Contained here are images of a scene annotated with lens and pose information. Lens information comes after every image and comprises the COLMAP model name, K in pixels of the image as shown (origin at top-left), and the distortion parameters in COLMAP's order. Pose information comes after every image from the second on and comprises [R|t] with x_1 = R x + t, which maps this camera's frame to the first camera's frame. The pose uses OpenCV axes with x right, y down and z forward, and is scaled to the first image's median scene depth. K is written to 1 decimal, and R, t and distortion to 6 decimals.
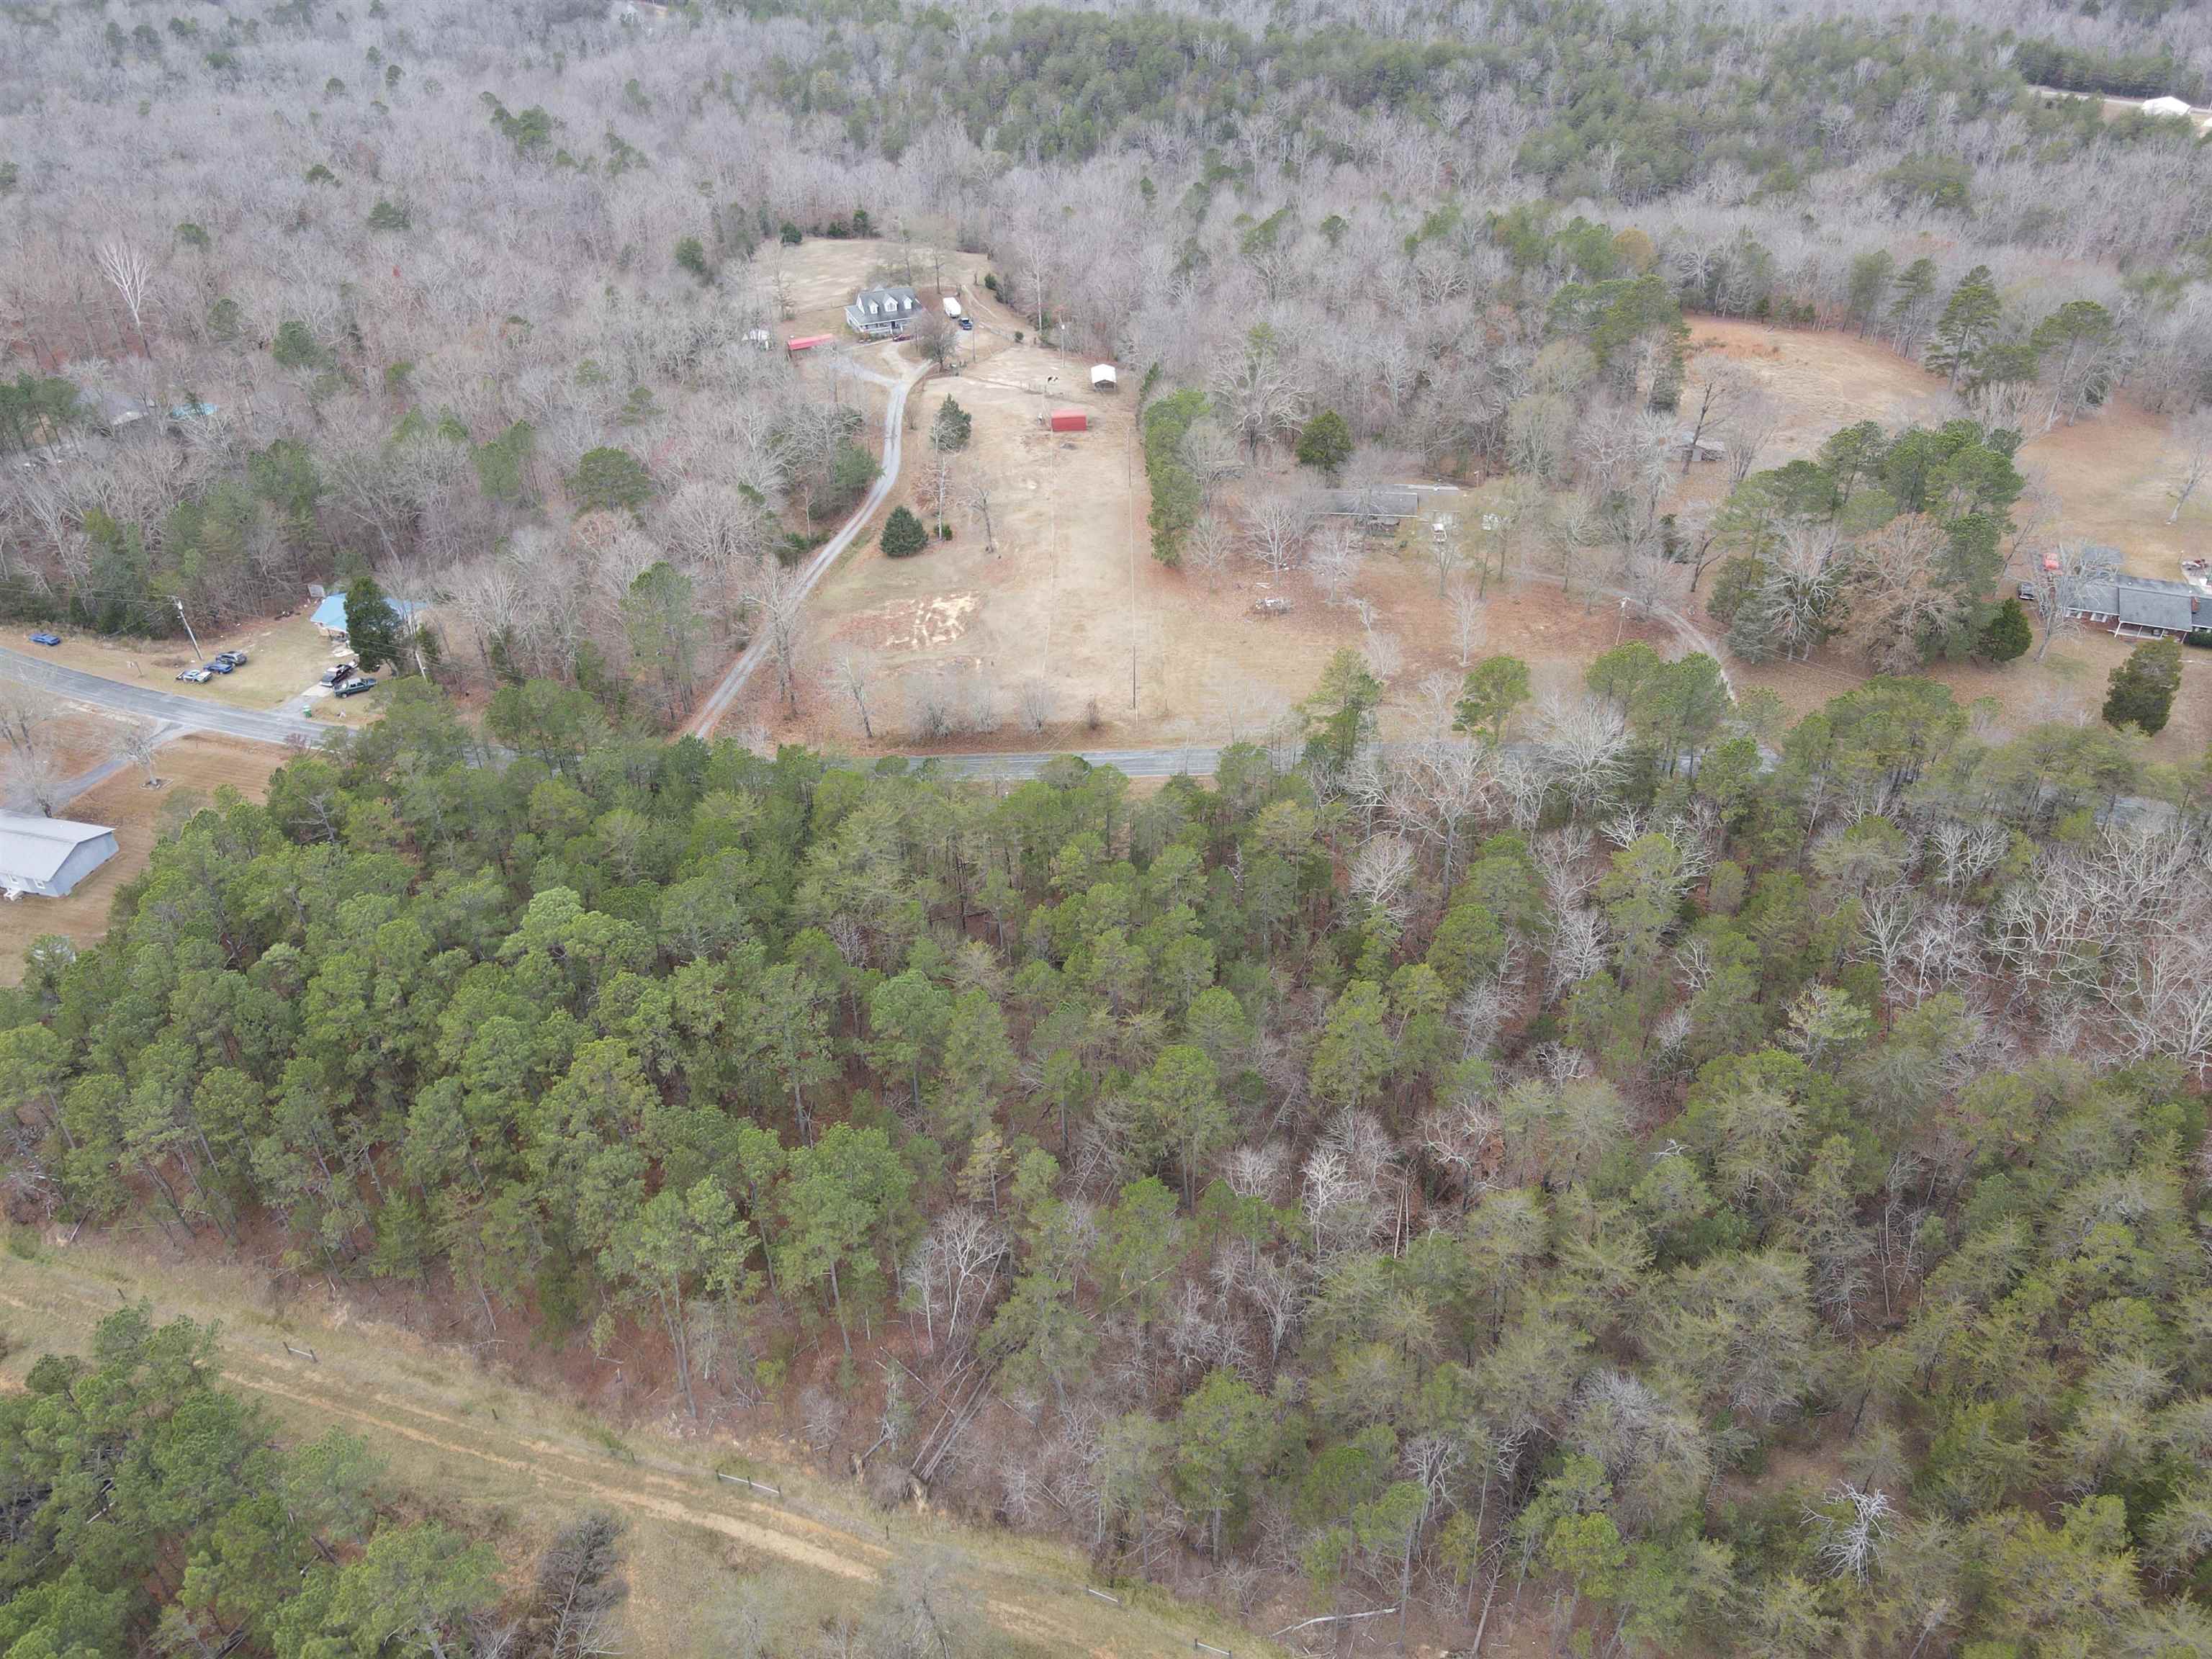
lens RADIAL K [[1590.9, 0, 1109.2], [0, 1590.9, 833.1], [0, 0, 1]] dist [0.001208, 0.023774]
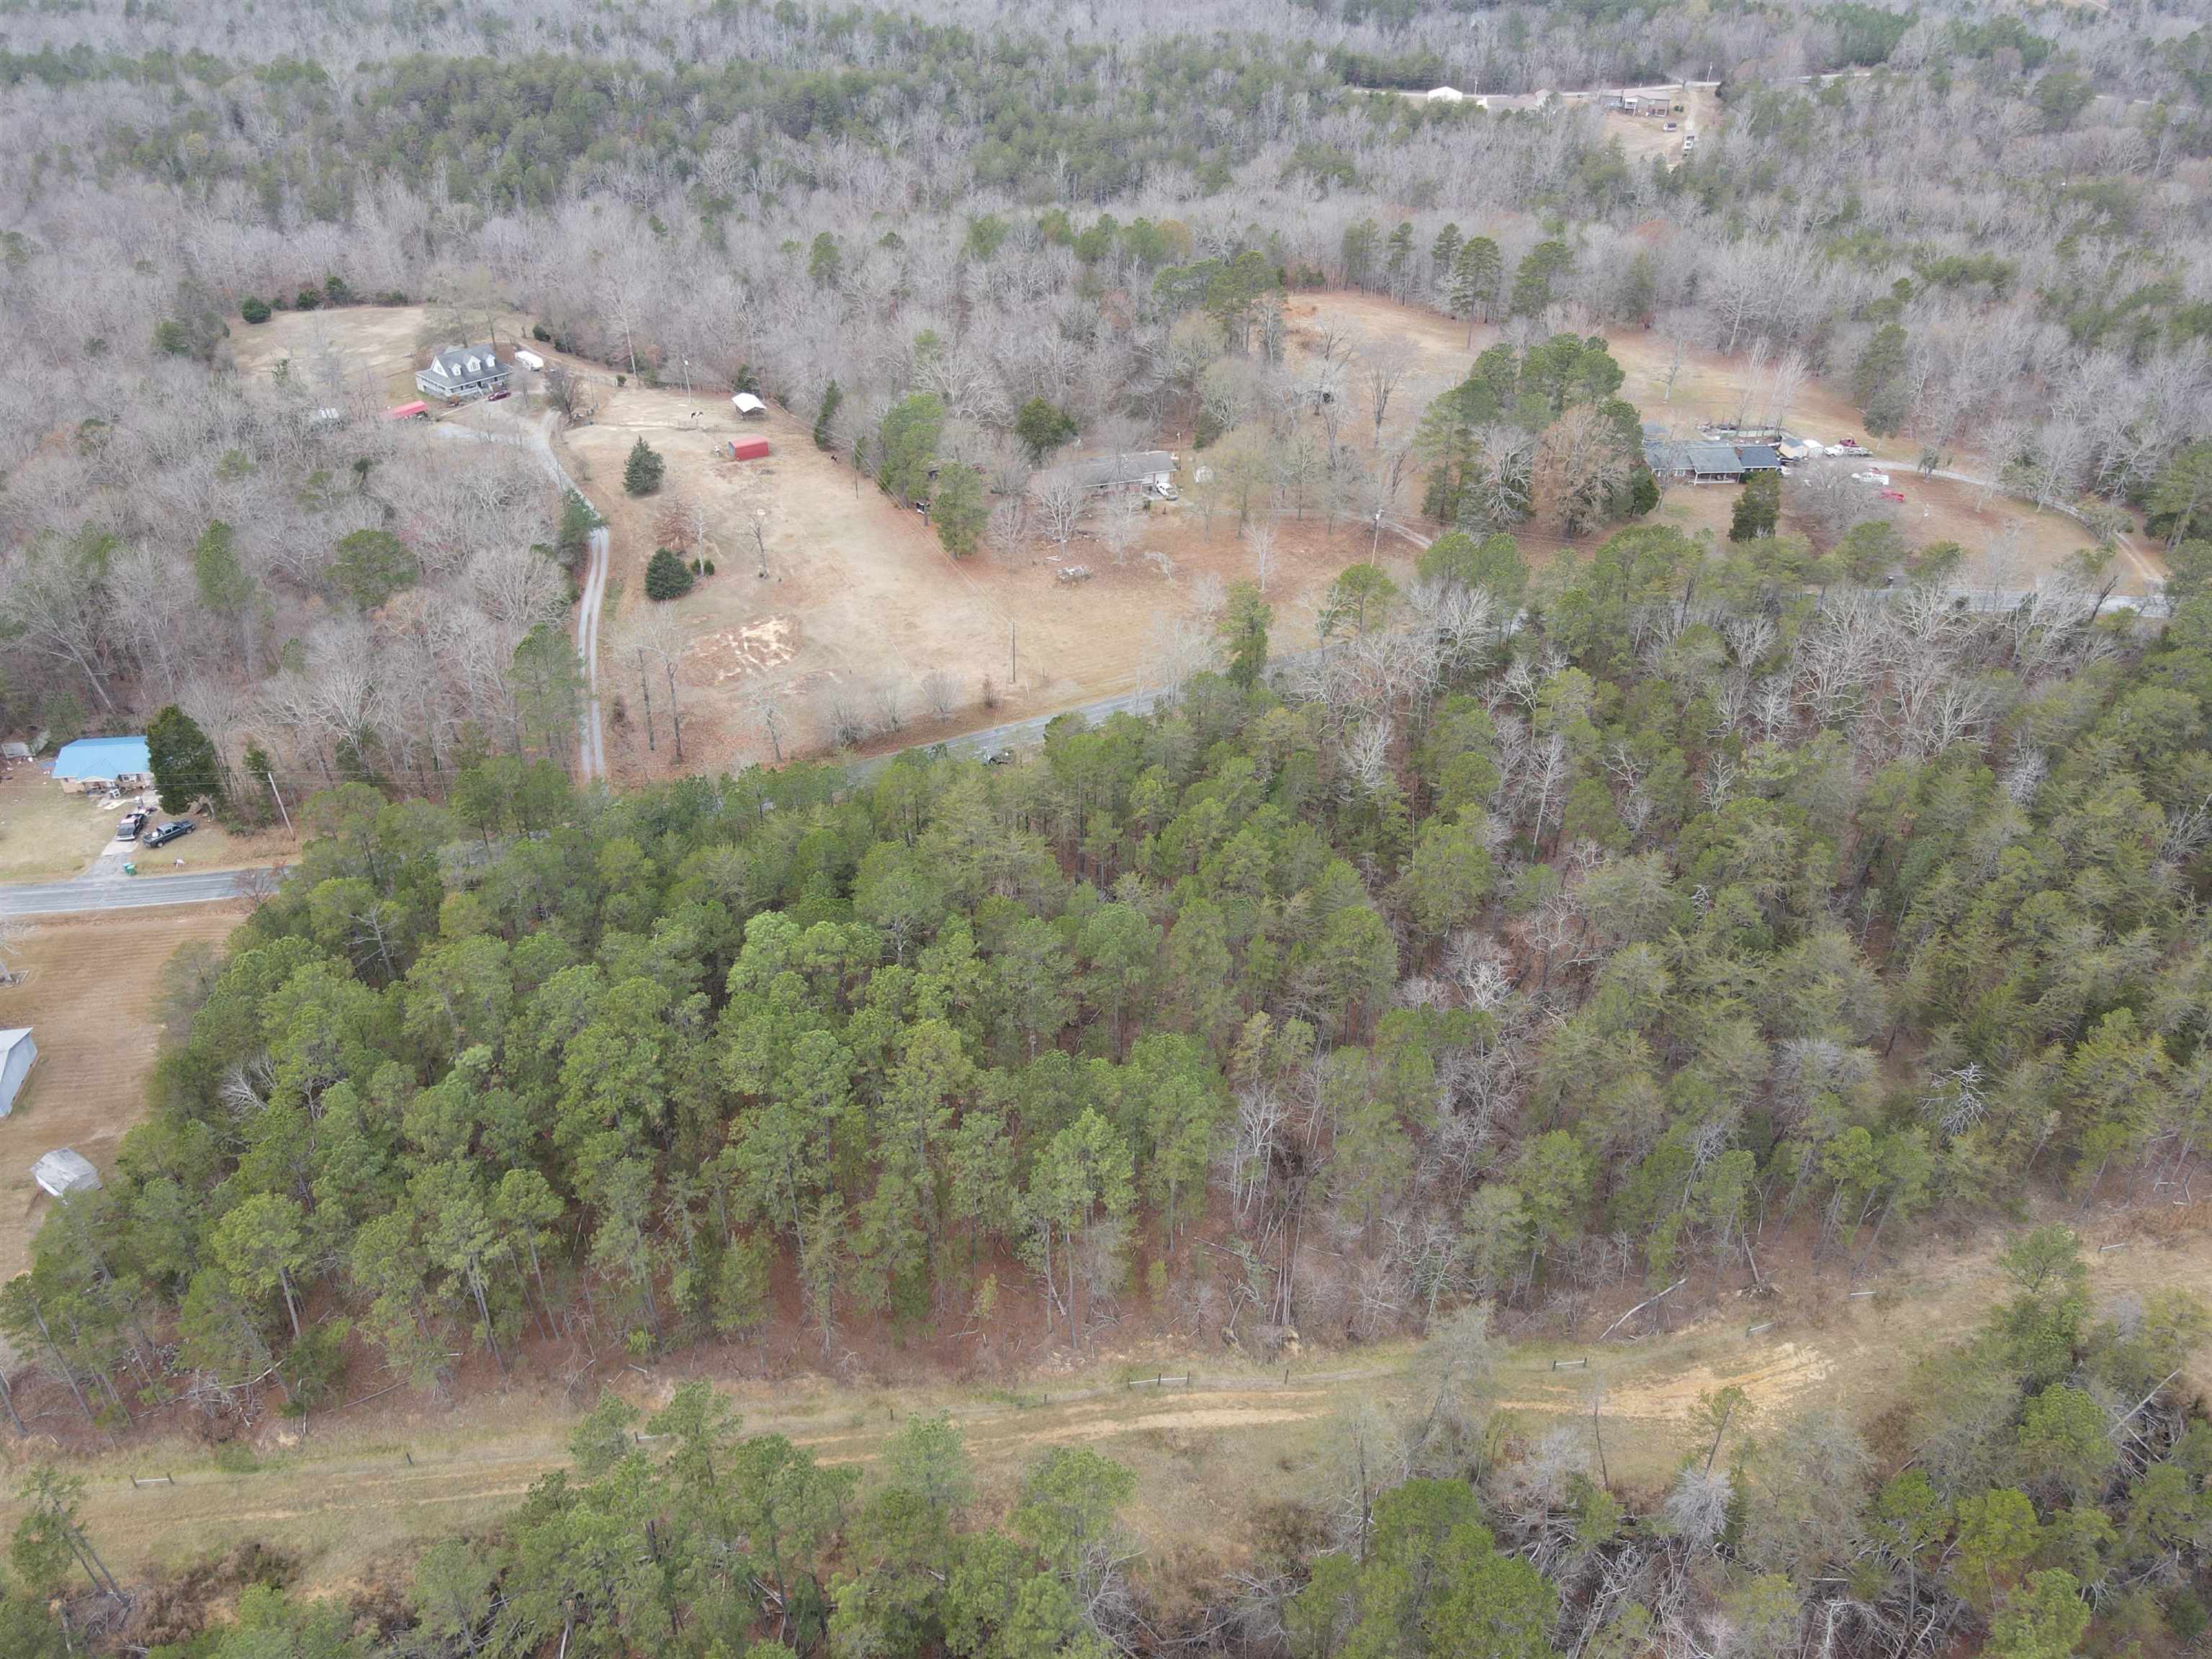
lens RADIAL K [[1590.9, 0, 1110.7], [0, 1590.9, 823.5], [0, 0, 1]] dist [0.001208, 0.023774]
pose [[0.902953, -0.224093, 0.366684, -0.278688], [0.232507, 0.972353, 0.021693, 0.004479], [-0.361407, 0.065669, 0.930093, -0.009254]]
